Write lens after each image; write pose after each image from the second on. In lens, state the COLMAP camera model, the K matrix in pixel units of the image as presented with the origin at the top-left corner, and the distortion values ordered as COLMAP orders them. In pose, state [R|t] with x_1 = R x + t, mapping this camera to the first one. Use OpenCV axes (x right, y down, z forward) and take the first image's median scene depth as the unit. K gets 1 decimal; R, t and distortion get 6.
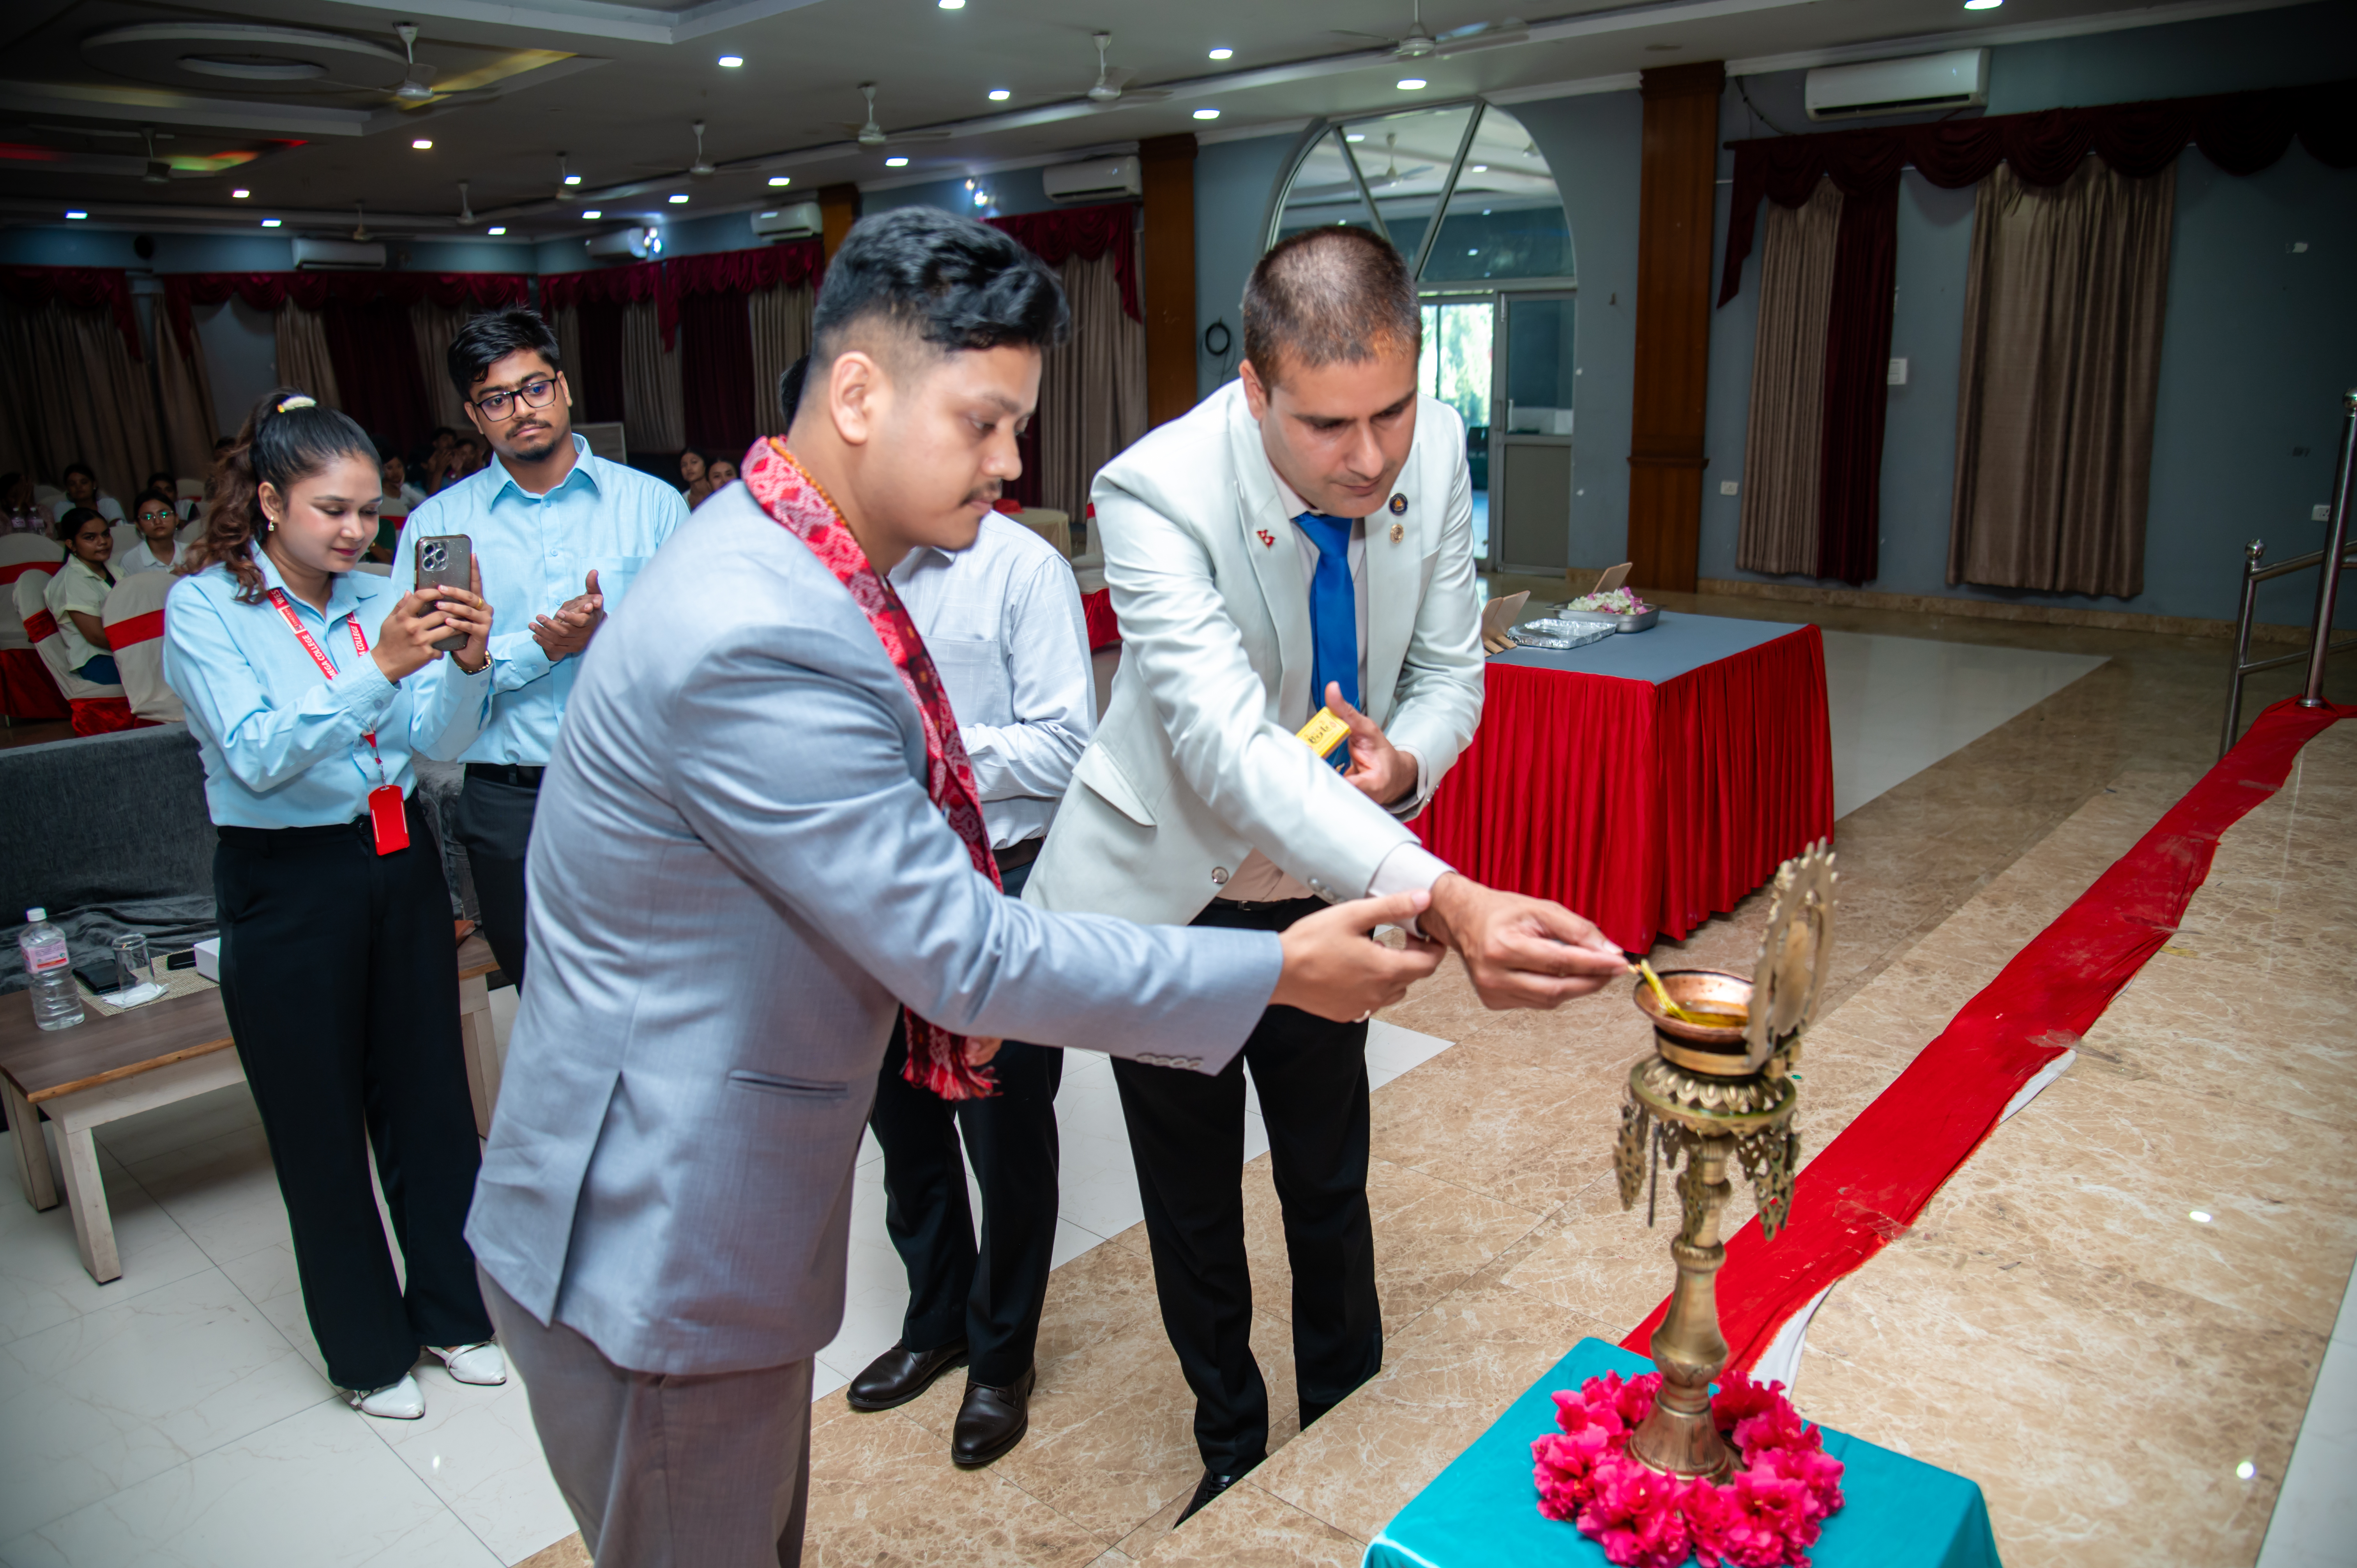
lens RADIAL K [[1640.6, 0, 1181.4], [0, 1640.6, 814.6], [0, 0, 1]] dist [-0.109223, 0.066183]
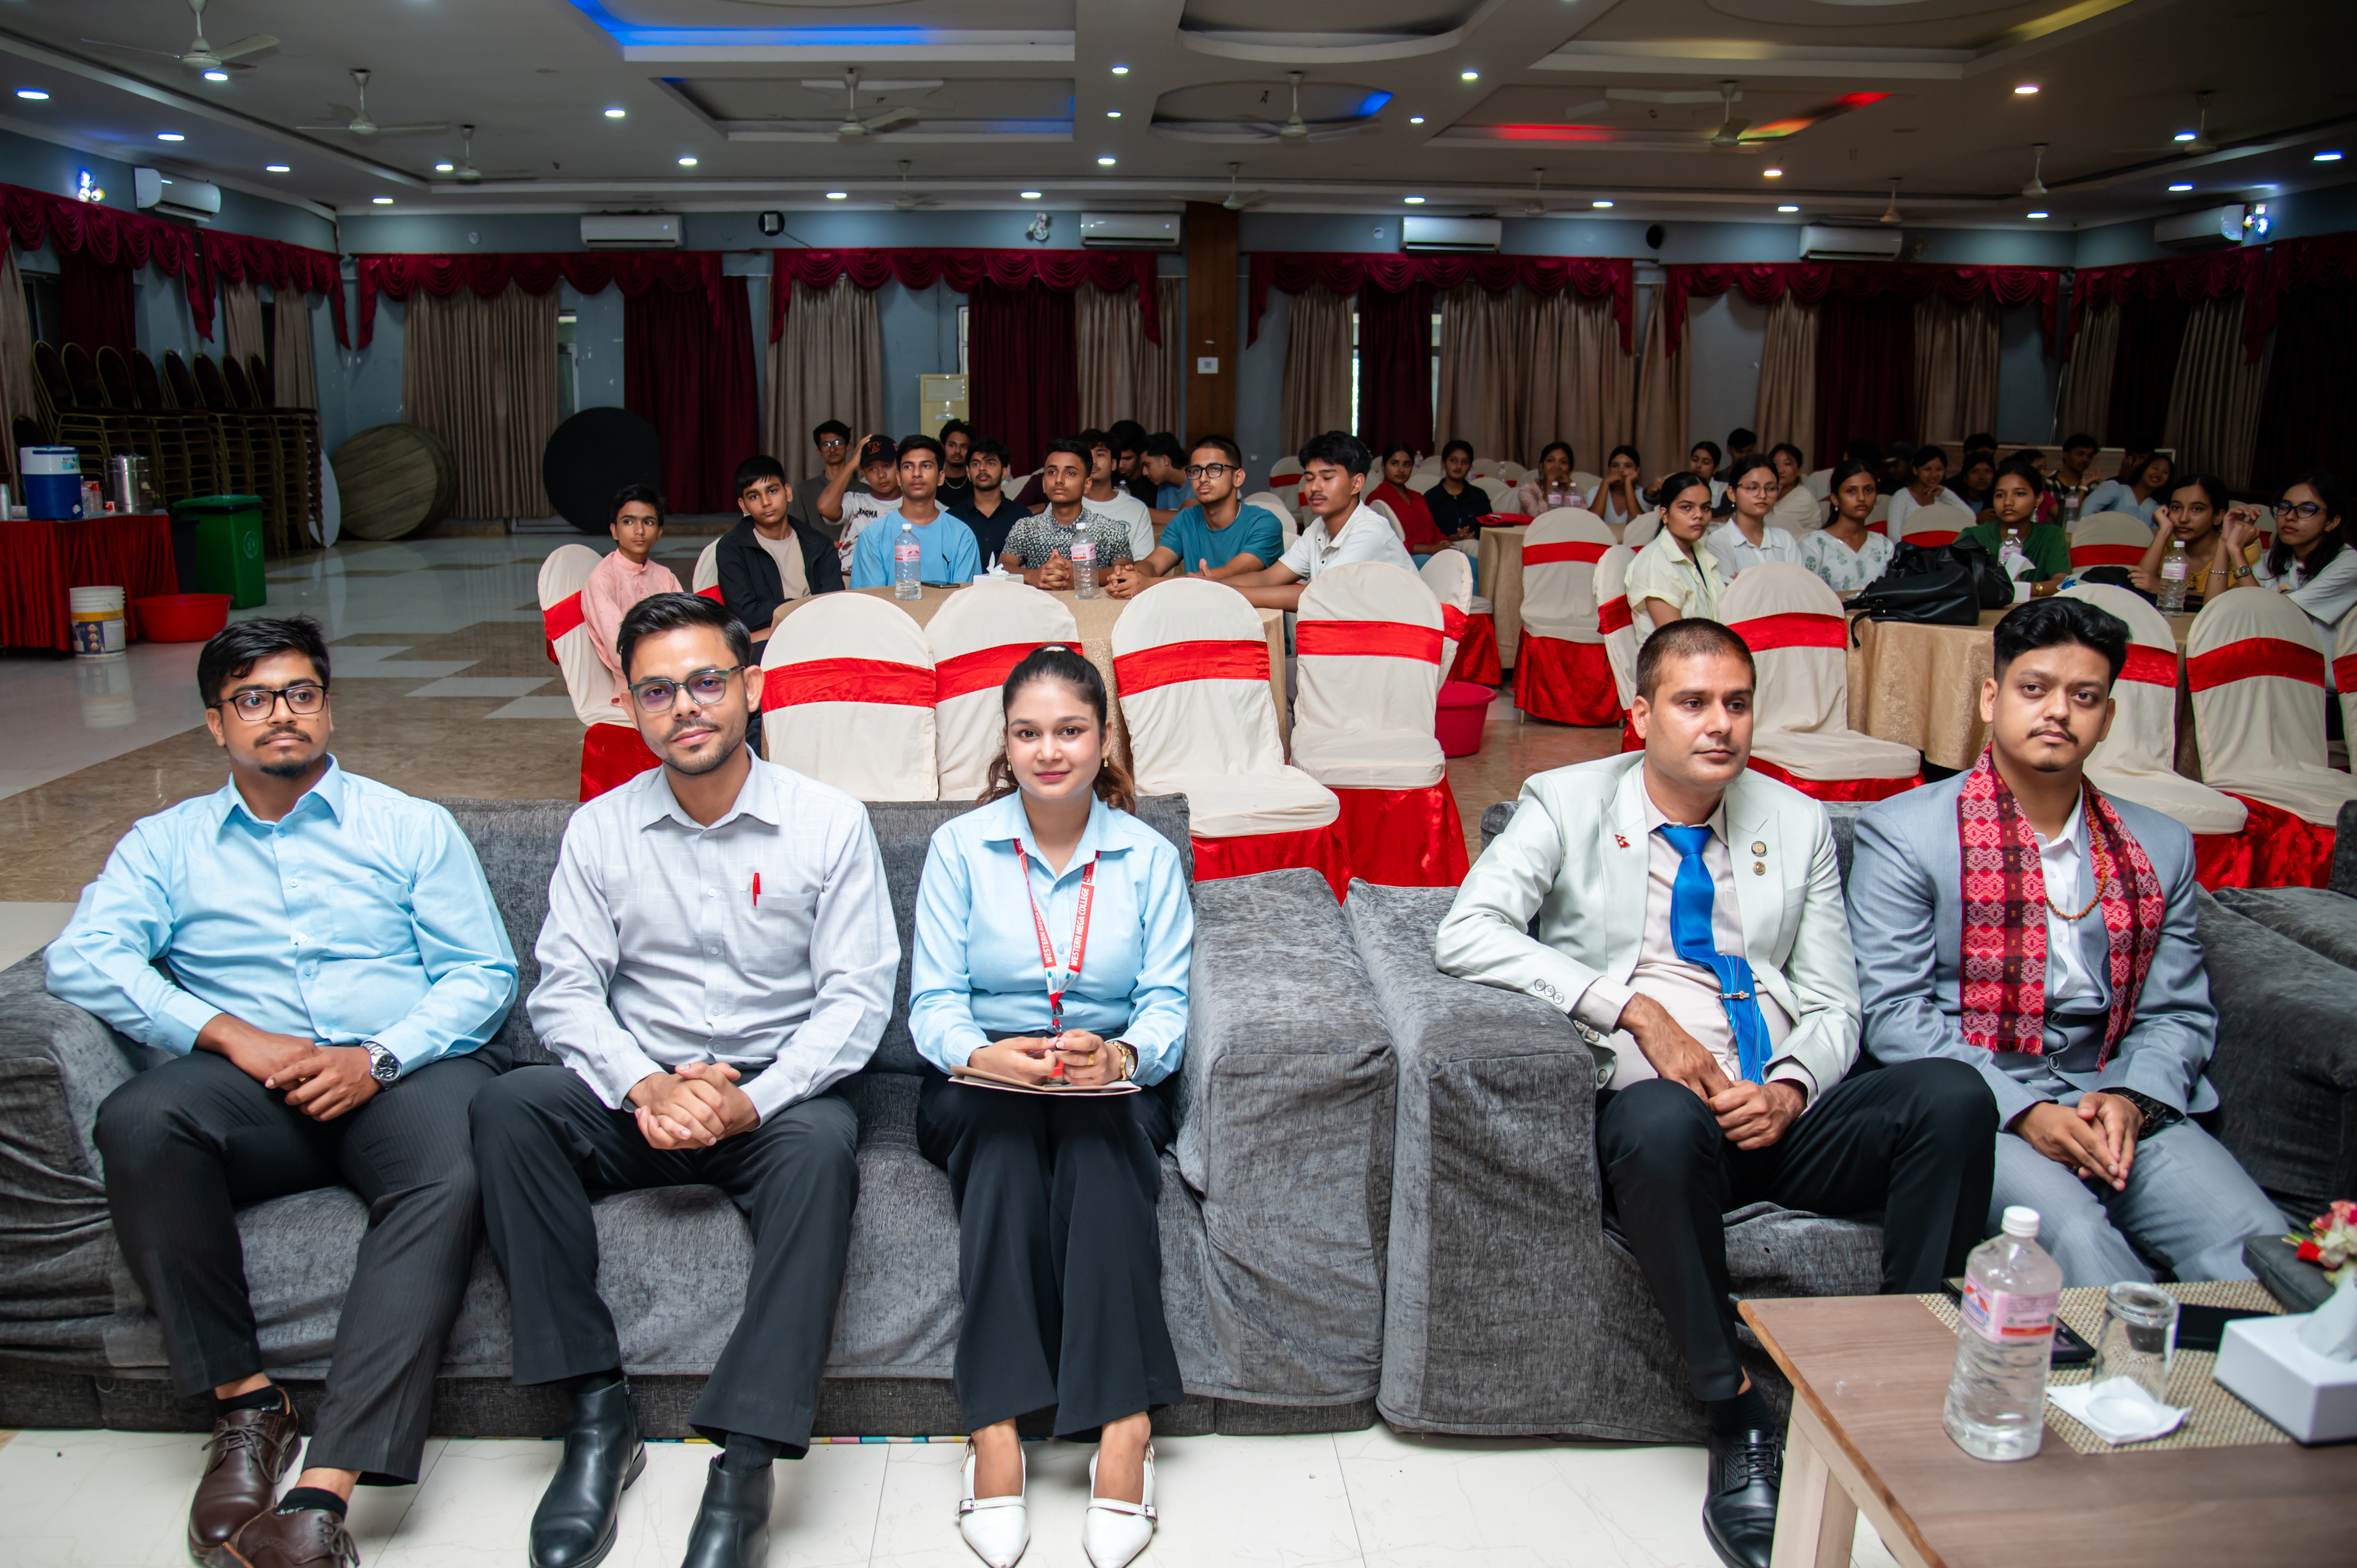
lens RADIAL K [[1678.4, 0, 1090.0], [0, 1678.4, 798.7], [0, 0, 1]] dist [-0.116794, 0.065751]
pose [[0.685058, 0.175537, -0.707023, -0.802530], [-0.202382, 0.978189, 0.046767, -0.034369], [0.699812, 0.111051, 0.705642, 0.607110]]
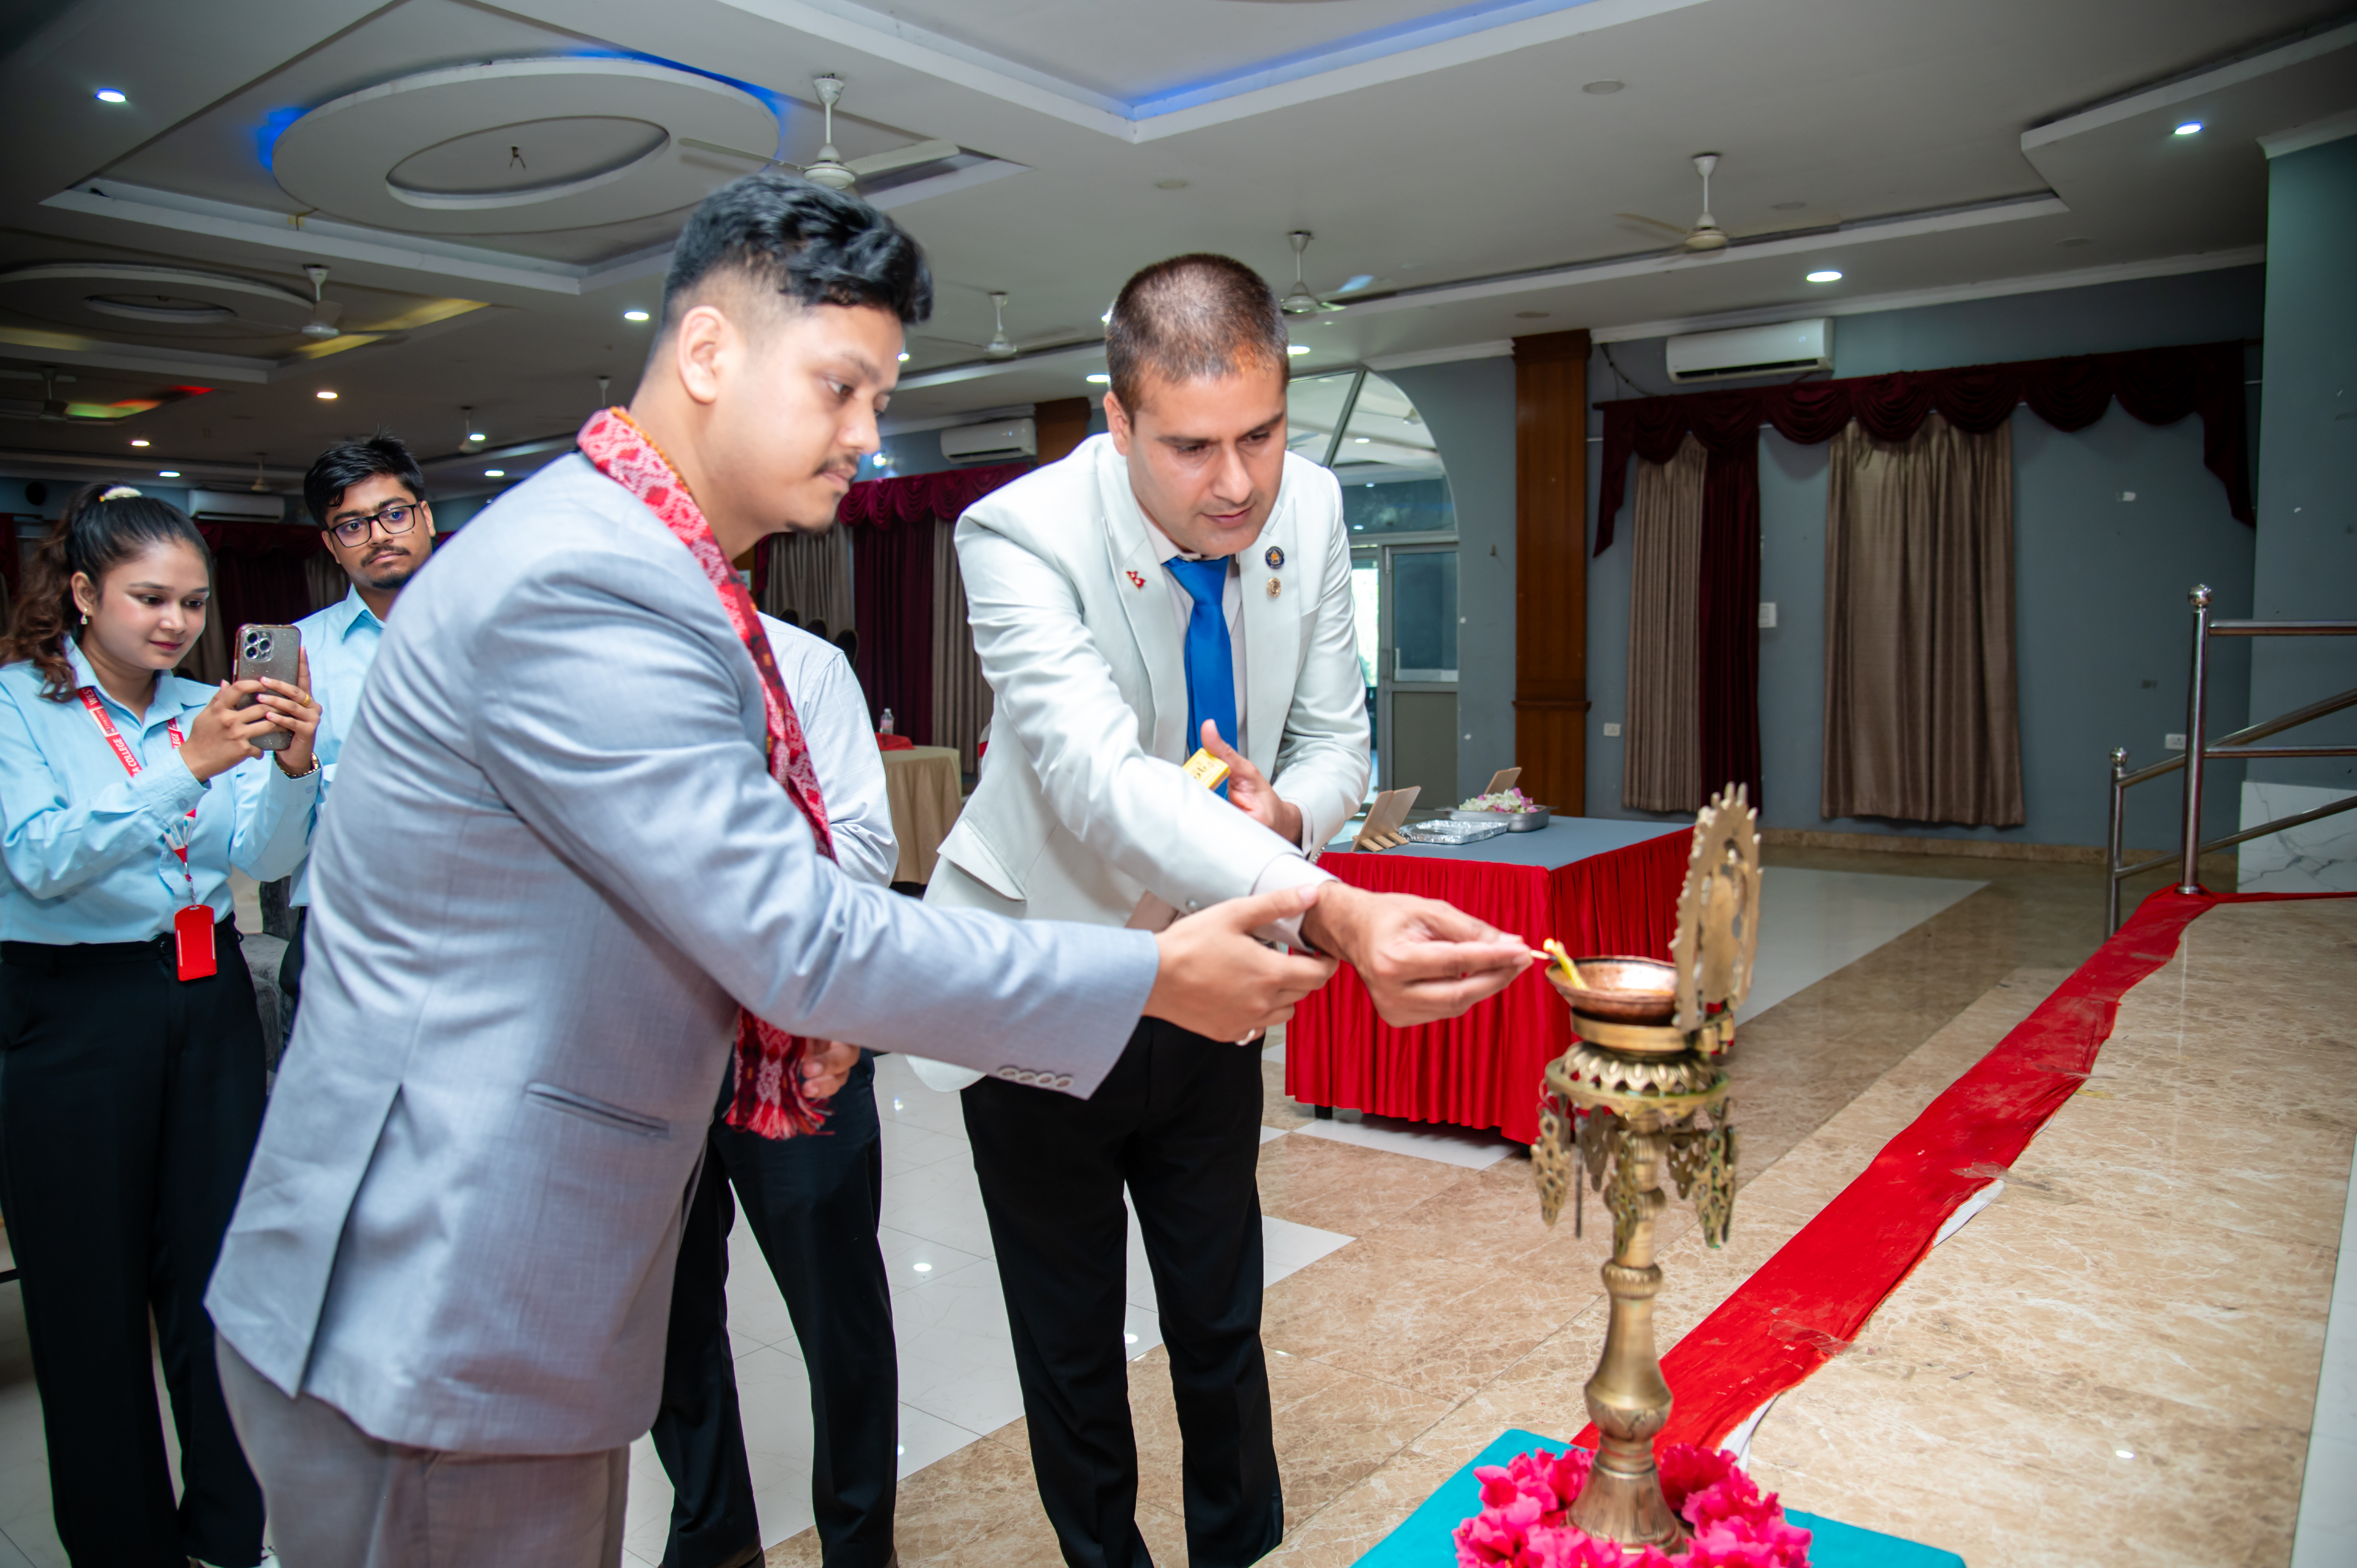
lens RADIAL K [[1640.6, 0, 1181.4], [0, 1640.6, 814.6], [0, 0, 1]] dist [-0.109223, 0.066183]
pose [[0.997982, 0.002606, 0.063451, 0.009322], [0.008153, 0.985632, -0.168712, 0.092544], [-0.062979, 0.168889, 0.983621, 0.056546]]
